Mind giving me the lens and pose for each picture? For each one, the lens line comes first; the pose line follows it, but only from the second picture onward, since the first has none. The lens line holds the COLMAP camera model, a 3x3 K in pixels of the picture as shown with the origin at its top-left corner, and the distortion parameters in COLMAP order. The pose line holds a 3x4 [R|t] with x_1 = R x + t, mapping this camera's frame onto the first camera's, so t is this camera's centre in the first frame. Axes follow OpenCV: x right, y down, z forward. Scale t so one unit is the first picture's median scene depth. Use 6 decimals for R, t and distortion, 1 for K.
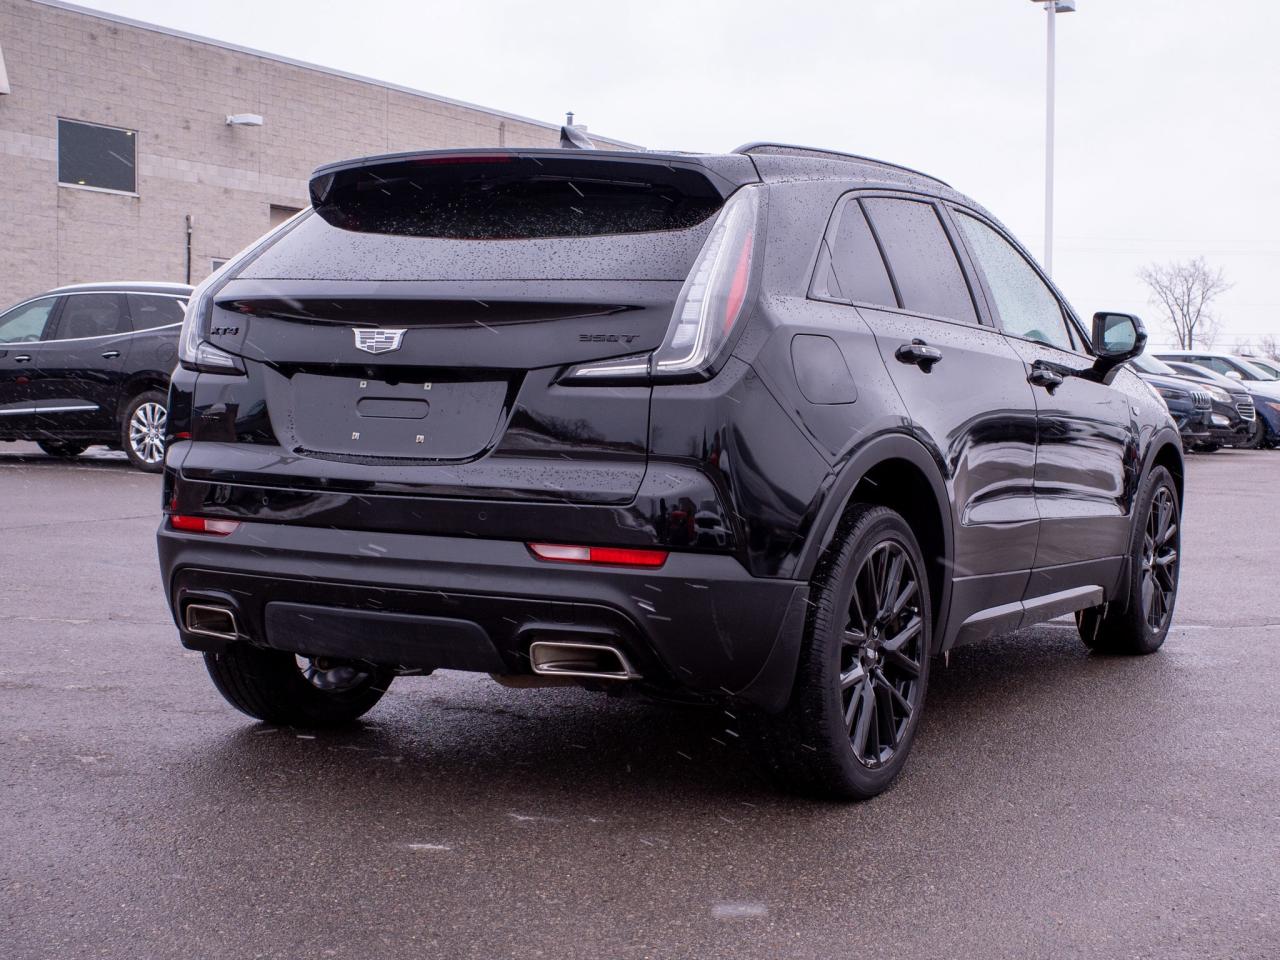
lens RADIAL K [[2478.3, 0, 640.0], [0, 2478.3, 480.0], [0, 0, 1]] dist [-0.072917, 0.253608]
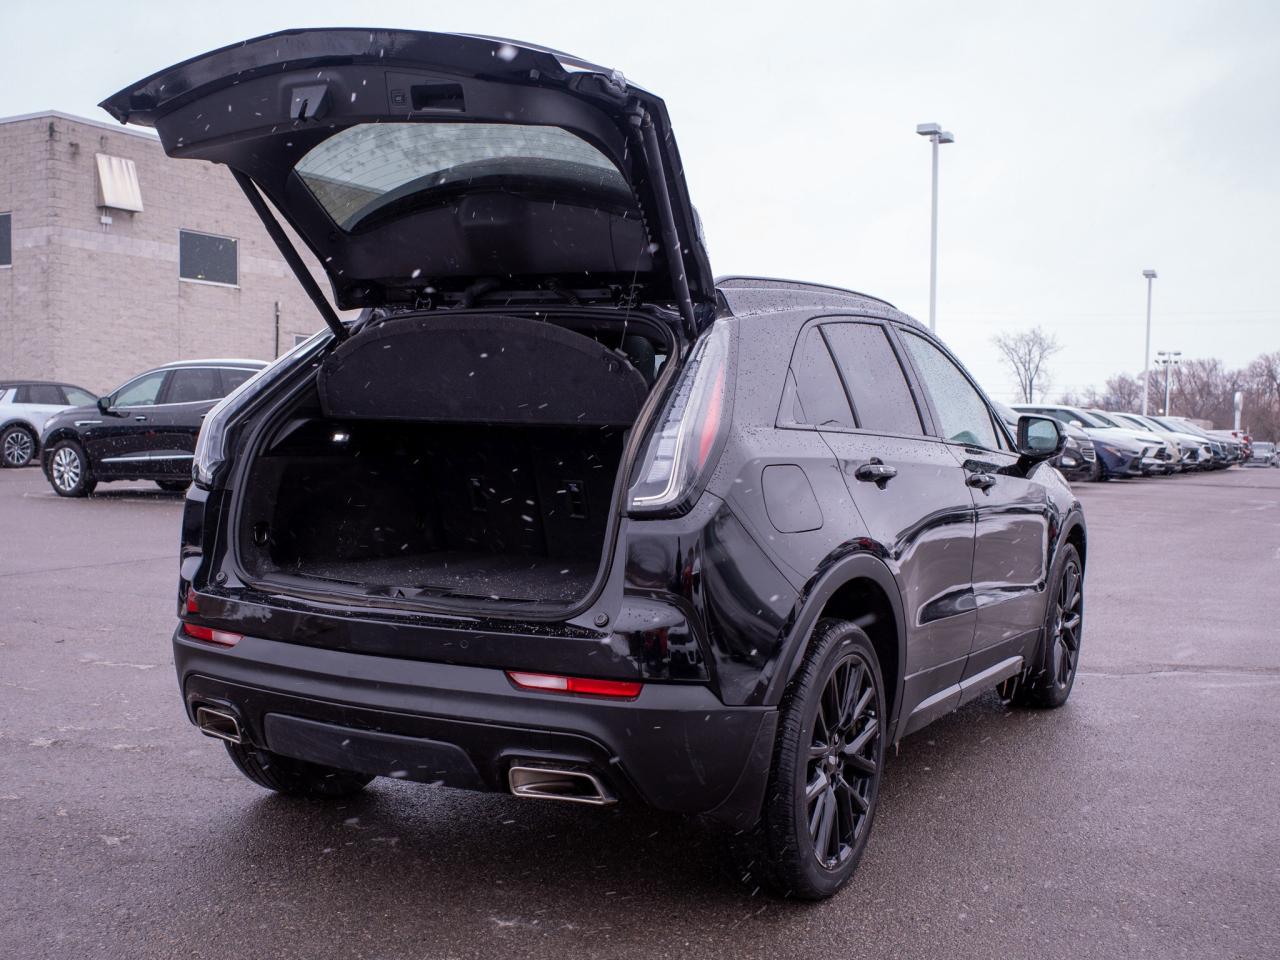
lens RADIAL K [[1683.9, 0, 509.9], [0, 1683.9, 504.8], [0, 0, 1]] dist [-0.032897, 0.006148]
pose [[0.998014, 0.004134, -0.062857, -0.000065], [-0.002532, 0.999671, 0.025542, -0.054959], [0.062942, -0.025332, 0.997696, 0.261099]]
